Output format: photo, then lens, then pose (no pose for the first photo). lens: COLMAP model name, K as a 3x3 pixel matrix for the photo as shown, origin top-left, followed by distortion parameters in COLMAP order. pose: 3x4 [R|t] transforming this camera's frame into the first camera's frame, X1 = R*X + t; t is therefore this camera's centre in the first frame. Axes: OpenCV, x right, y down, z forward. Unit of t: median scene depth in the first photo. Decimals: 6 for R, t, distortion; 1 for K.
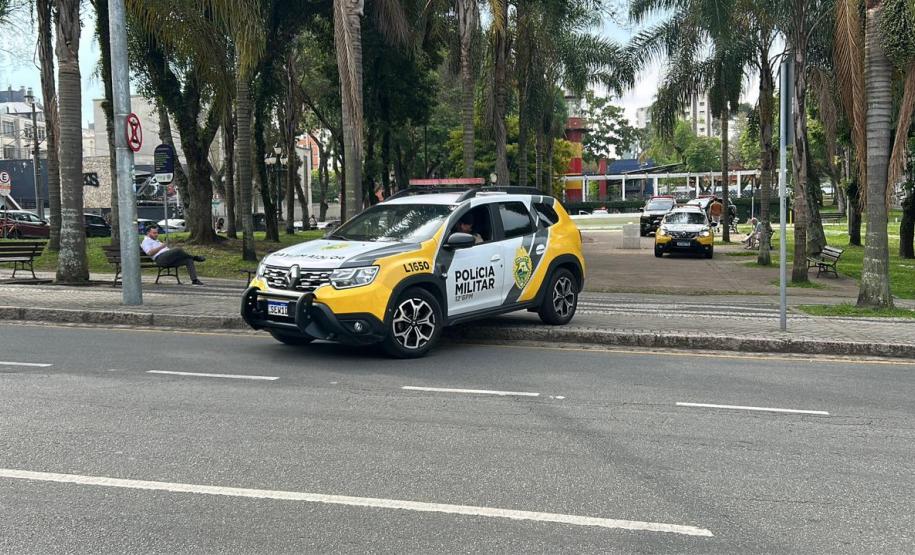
lens RADIAL K [[1028.7, 0, 456.1], [0, 1028.7, 267.7], [0, 0, 1]] dist [0.149203, -0.254571]
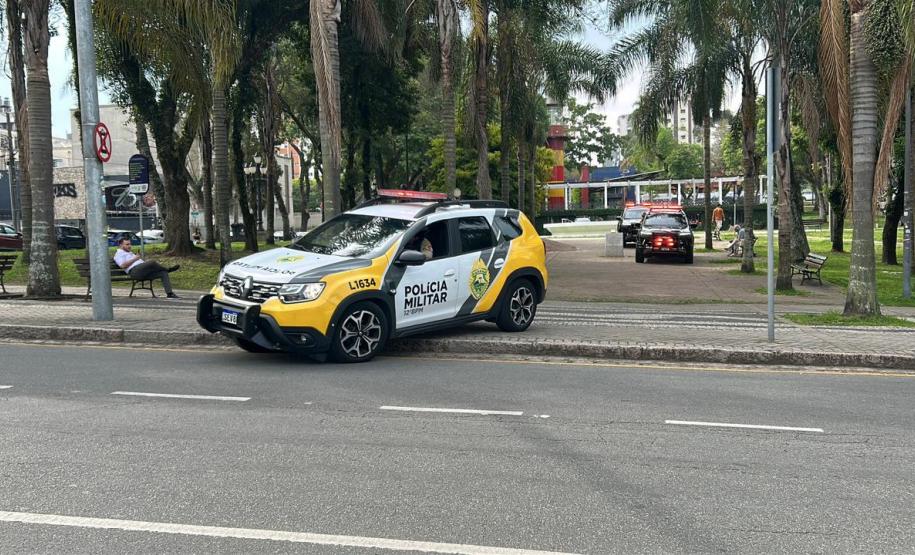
lens RADIAL K [[1029.0, 0, 457.5], [0, 1029.0, 277.5], [0, 0, 1]] dist [0.152540, -0.261069]
pose [[0.999815, -0.007669, 0.017641, 0.000902], [0.007645, 0.999970, 0.001399, -0.001284], [-0.017651, -0.001264, 0.999843, 0.010164]]
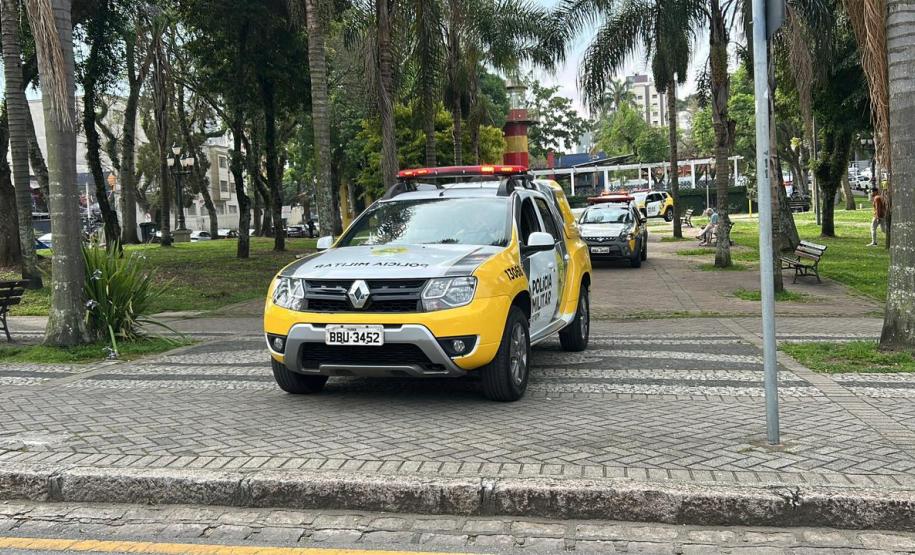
lens RADIAL K [[1029.0, 0, 457.5], [0, 1029.0, 277.5], [0, 0, 1]] dist [0.152540, -0.261069]
pose [[0.998605, -0.036707, 0.037948, 0.061275], [0.036397, 0.999298, 0.008833, -0.008603], [-0.038246, -0.007440, 0.999241, 0.208983]]
